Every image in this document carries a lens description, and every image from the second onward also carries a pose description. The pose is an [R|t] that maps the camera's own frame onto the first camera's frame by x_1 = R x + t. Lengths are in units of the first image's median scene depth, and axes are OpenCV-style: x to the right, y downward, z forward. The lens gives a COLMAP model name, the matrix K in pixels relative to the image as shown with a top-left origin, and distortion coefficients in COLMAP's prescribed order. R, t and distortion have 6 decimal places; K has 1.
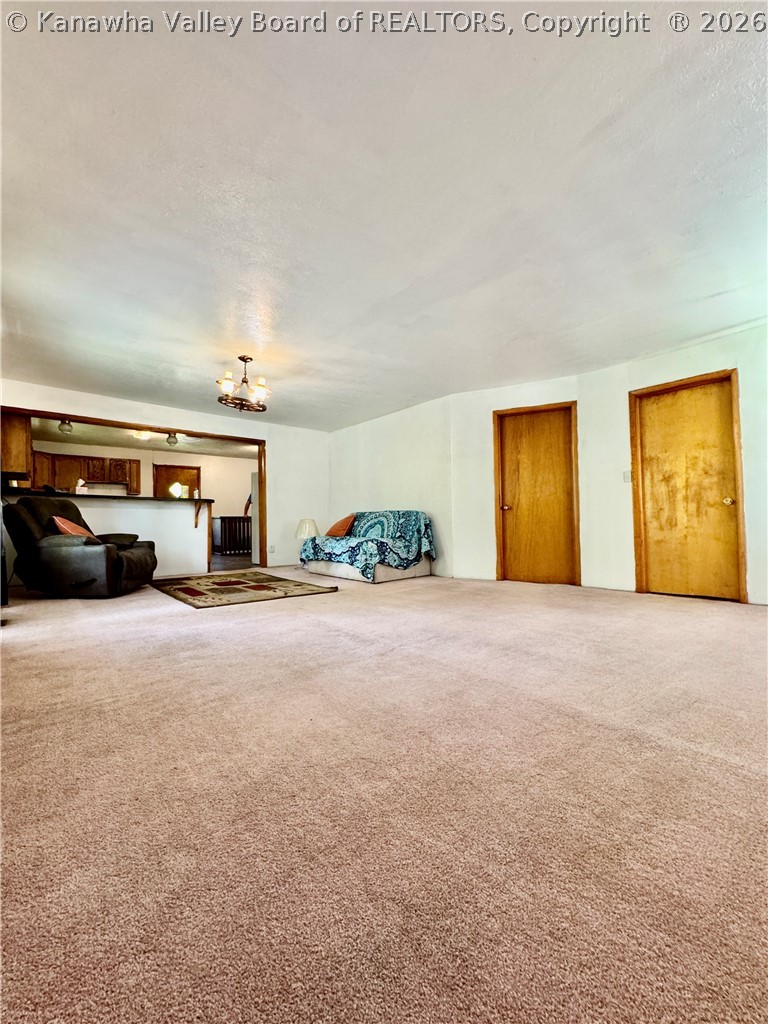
lens RADIAL K [[409.2, 0, 386.6], [0, 409.2, 514.4], [0, 0, 1]] dist [-0.000959, -0.000012]
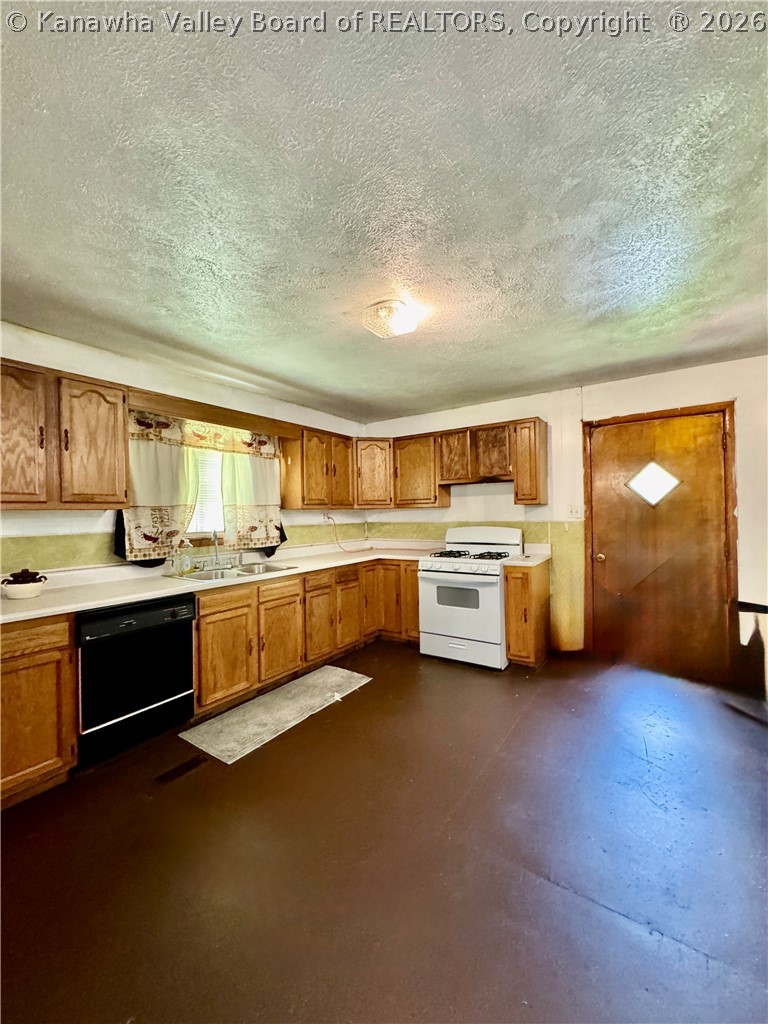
lens RADIAL K [[412.4, 0, 386.2], [0, 412.4, 513.4], [0, 0, 1]] dist [-0.001085, 0.000049]
pose [[0.264716, 0.007515, -0.964297, -0.440662], [0.029867, 0.999426, 0.015988, -0.087417], [0.963864, -0.033033, 0.264340, 1.287898]]
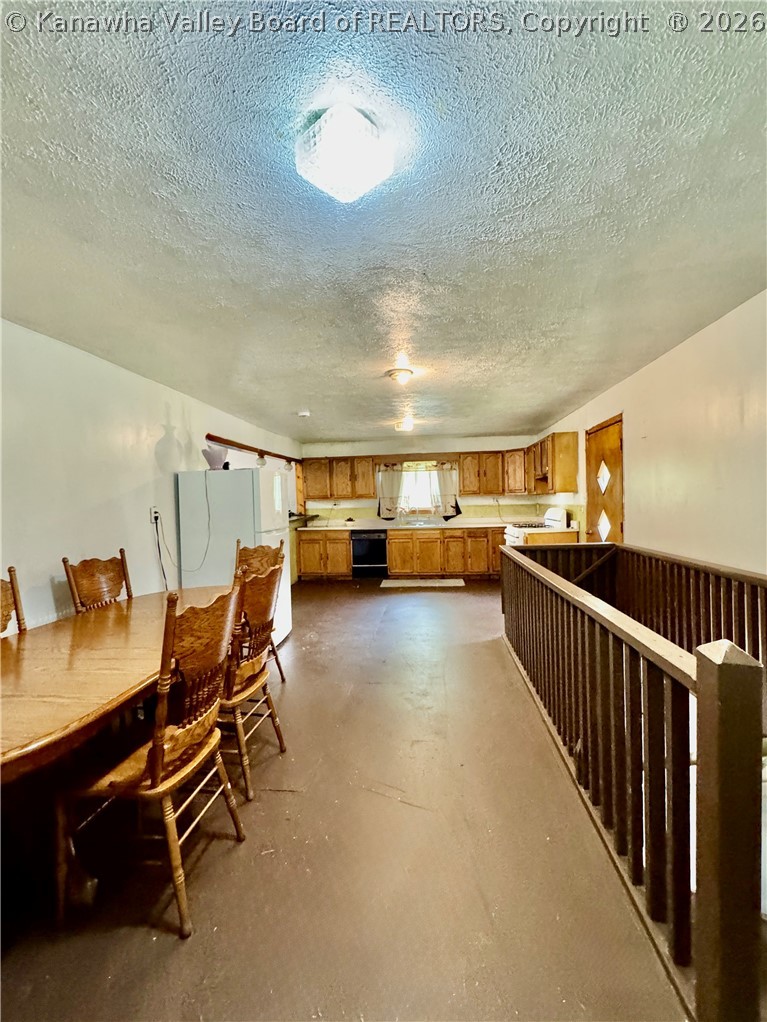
lens RADIAL K [[450.8, 0, 383.5], [0, 450.8, 511.0], [0, 0, 1]] dist [-0.000278, -0.000007]
pose [[-0.723943, 0.045256, -0.688374, 0.023813], [0.045458, 0.998807, 0.017858, -0.079016], [0.688360, -0.018364, -0.725136, 2.223573]]
